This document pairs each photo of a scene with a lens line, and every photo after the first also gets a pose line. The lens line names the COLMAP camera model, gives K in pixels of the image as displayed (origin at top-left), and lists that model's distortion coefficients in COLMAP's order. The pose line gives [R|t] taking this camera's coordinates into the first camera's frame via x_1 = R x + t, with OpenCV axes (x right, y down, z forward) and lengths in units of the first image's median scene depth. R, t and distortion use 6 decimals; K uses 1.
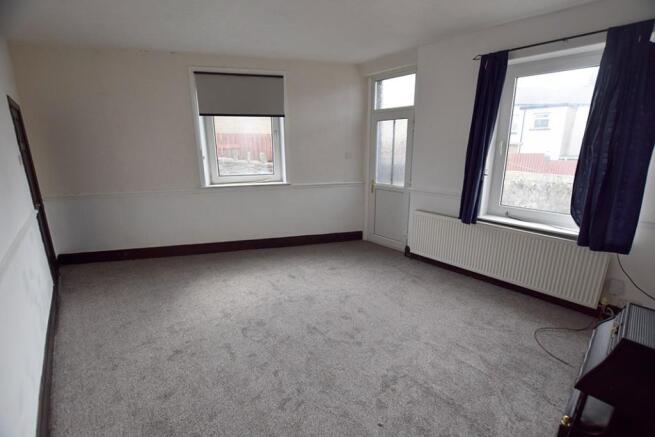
lens RADIAL K [[295.6, 0, 327.5], [0, 295.6, 218.5], [0, 0, 1]] dist [-0.002180, -0.000224]
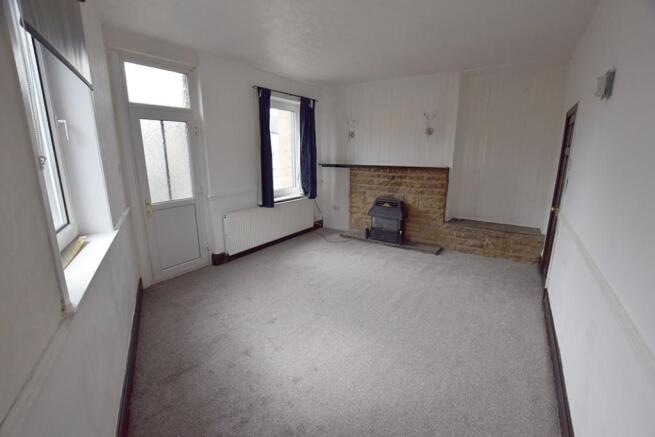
lens RADIAL K [[295.6, 0, 327.5], [0, 295.6, 218.5], [0, 0, 1]] dist [-0.002180, -0.000224]
pose [[-0.252052, -0.221693, 0.941978, -0.902022], [0.231997, 0.931176, 0.281228, -0.260536], [-0.939493, 0.289420, -0.183272, 1.012118]]
